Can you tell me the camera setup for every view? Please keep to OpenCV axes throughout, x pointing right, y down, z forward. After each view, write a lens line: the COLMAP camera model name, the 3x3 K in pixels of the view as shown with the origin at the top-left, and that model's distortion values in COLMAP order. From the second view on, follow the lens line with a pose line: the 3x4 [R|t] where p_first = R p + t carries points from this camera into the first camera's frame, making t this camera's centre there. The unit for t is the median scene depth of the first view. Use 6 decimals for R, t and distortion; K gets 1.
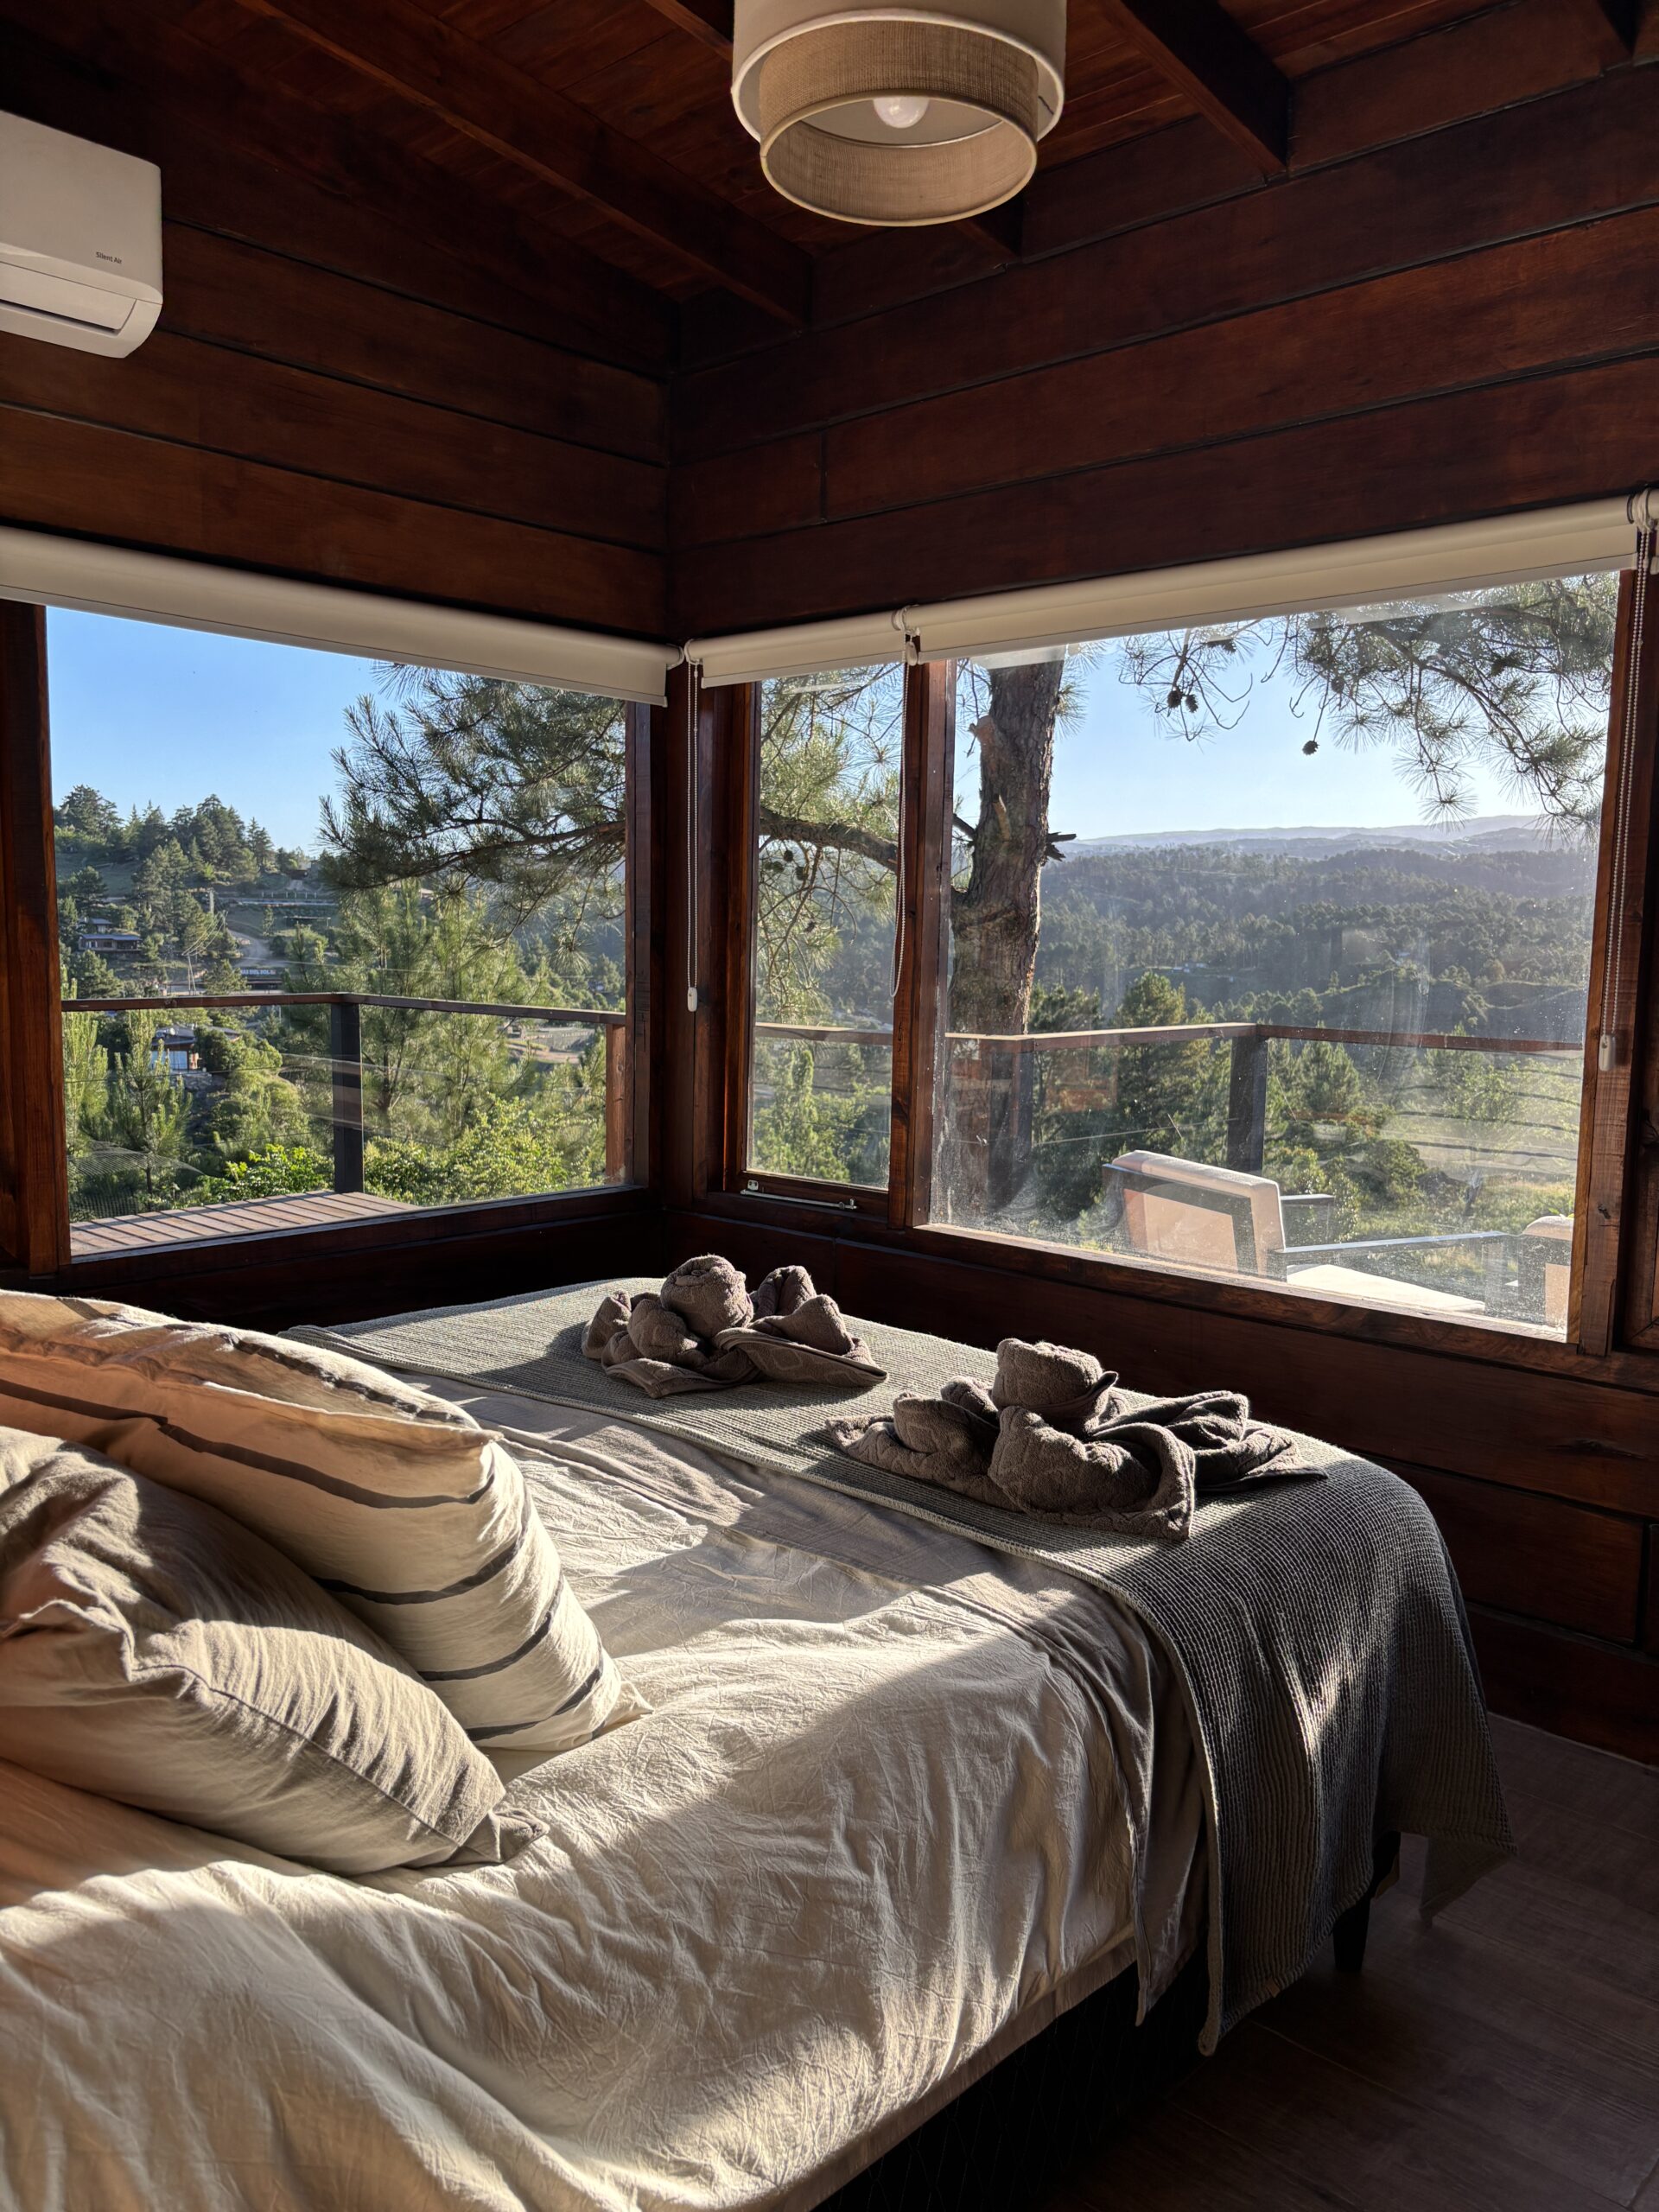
lens RADIAL K [[1687.7, 0, 846.2], [0, 1687.7, 1120.6], [0, 0, 1]] dist [0.035600, -0.040485]
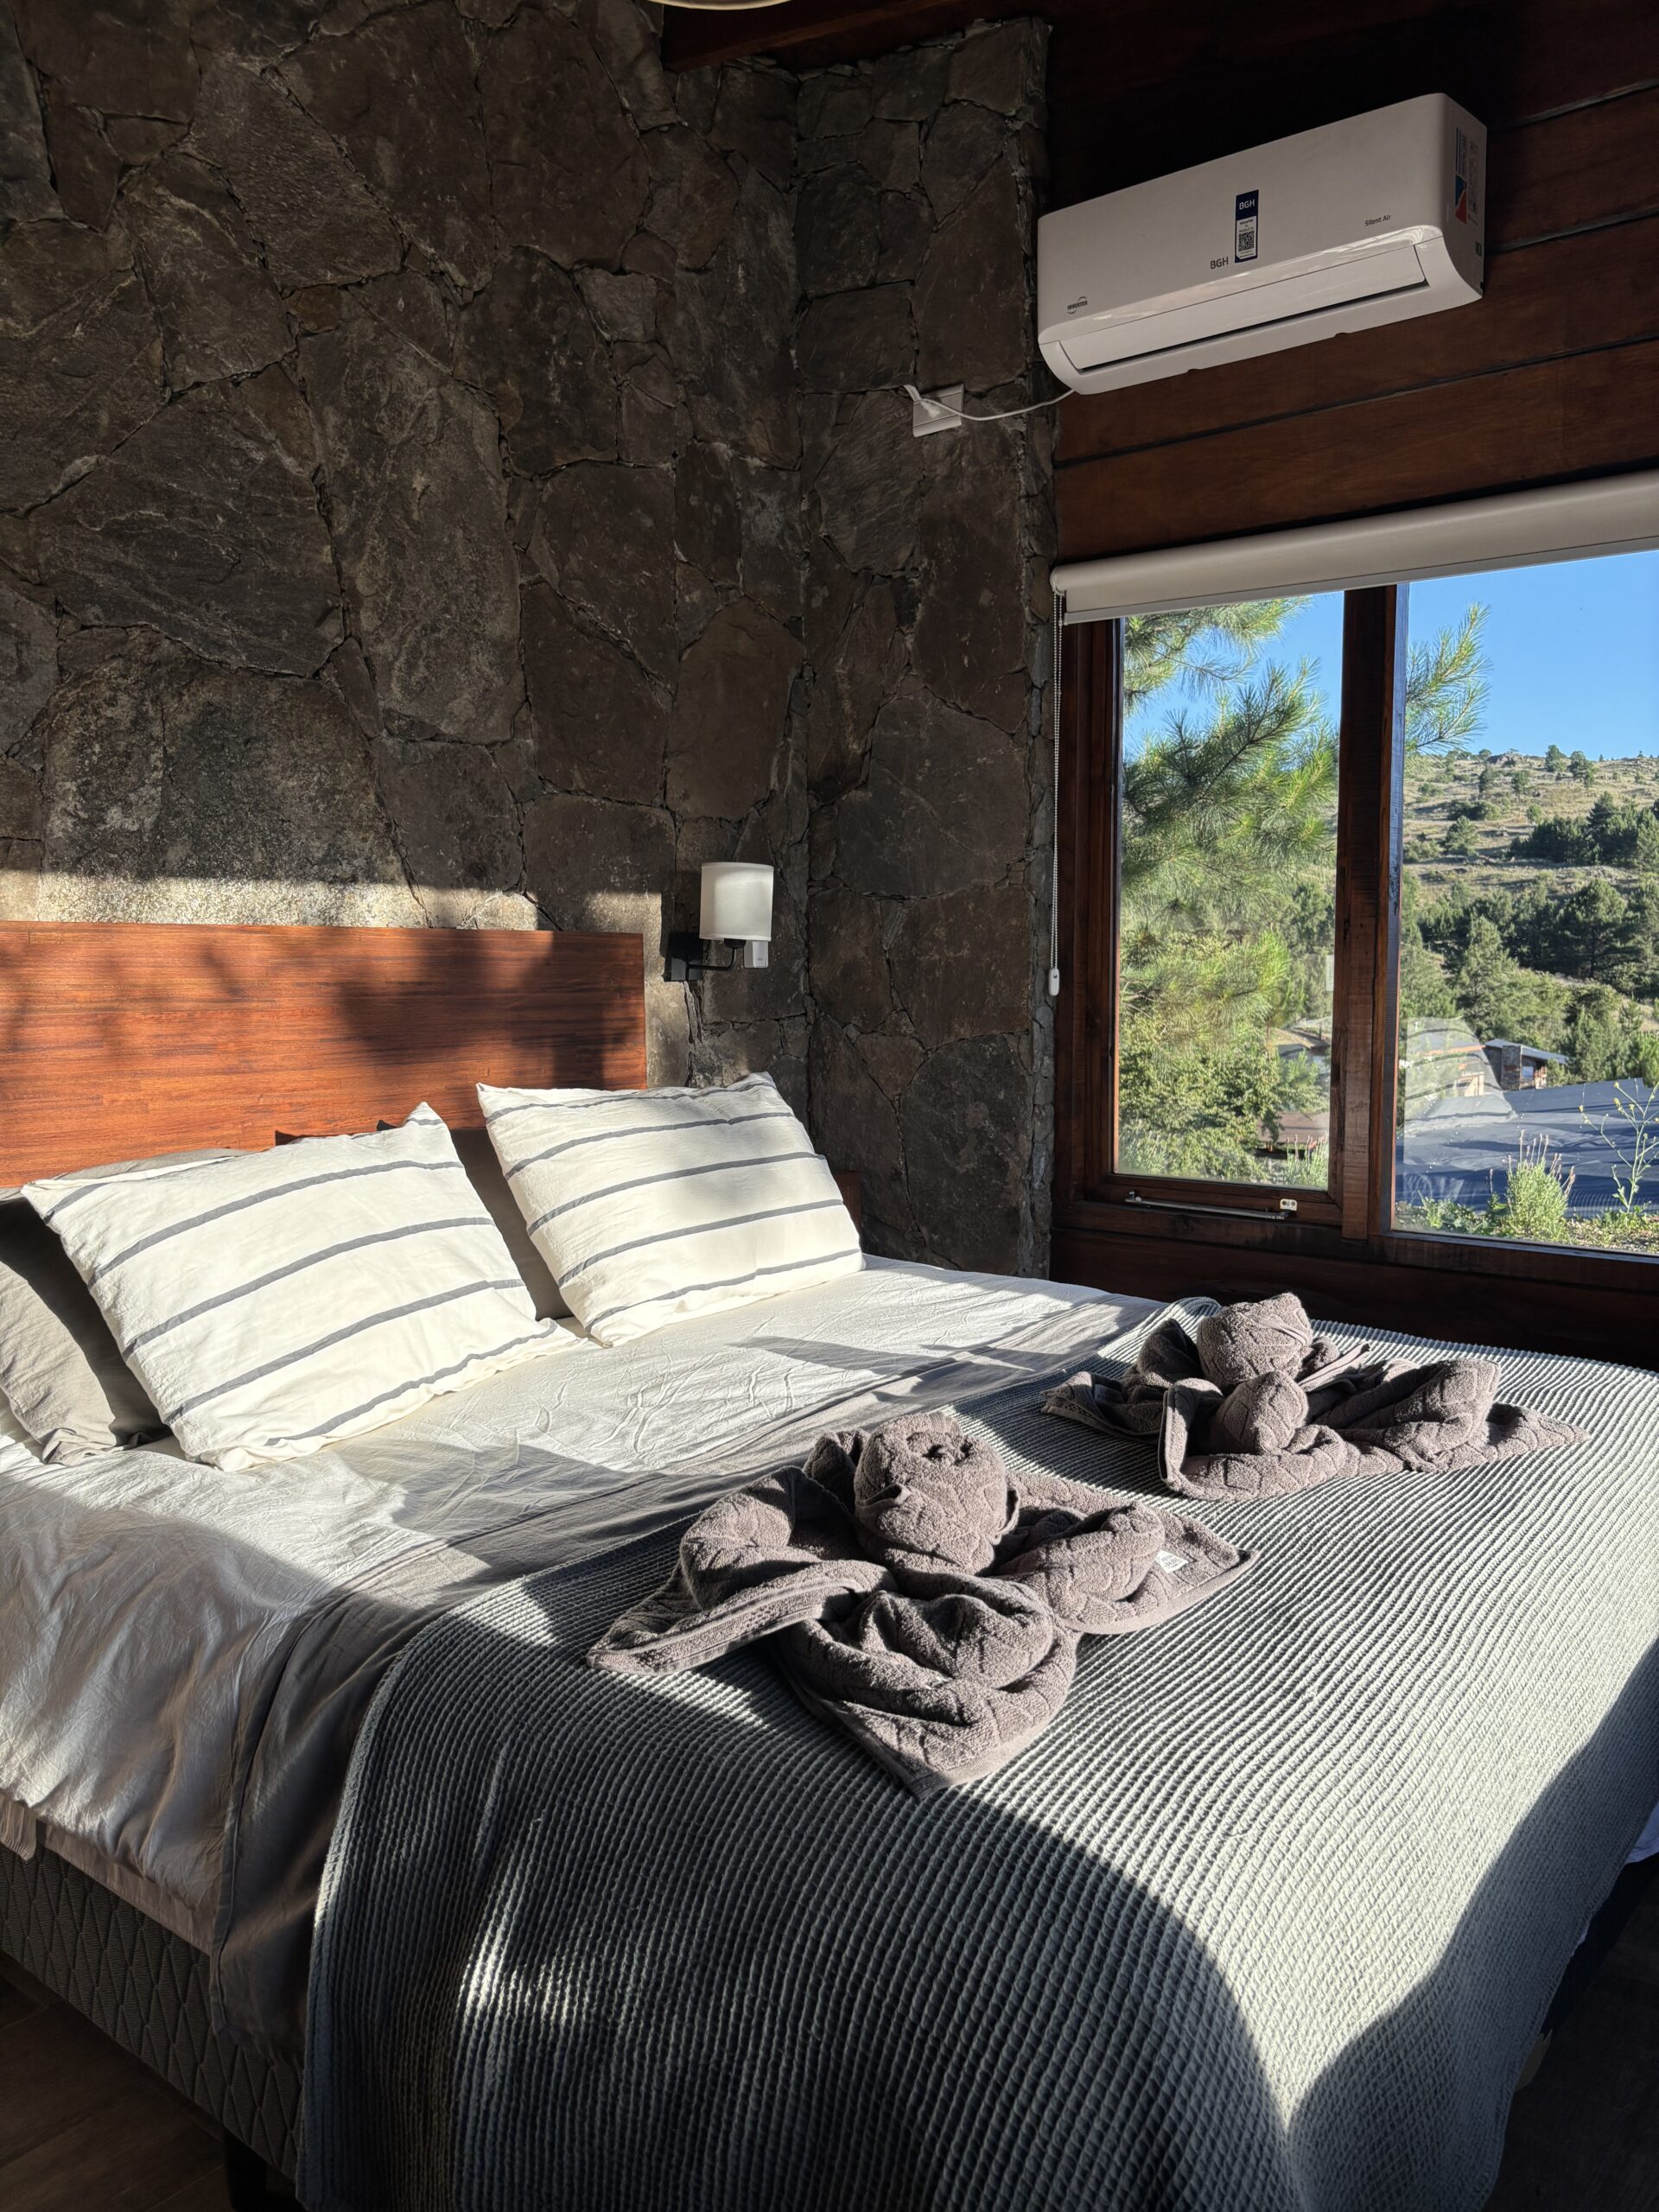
lens RADIAL K [[1687.7, 0, 846.2], [0, 1687.7, 1120.6], [0, 0, 1]] dist [0.035600, -0.040485]
pose [[0.088951, 0.093113, -0.991674, 0.814626], [-0.108443, 0.990608, 0.083286, -0.048363], [0.990115, 0.100132, 0.098213, 0.916535]]
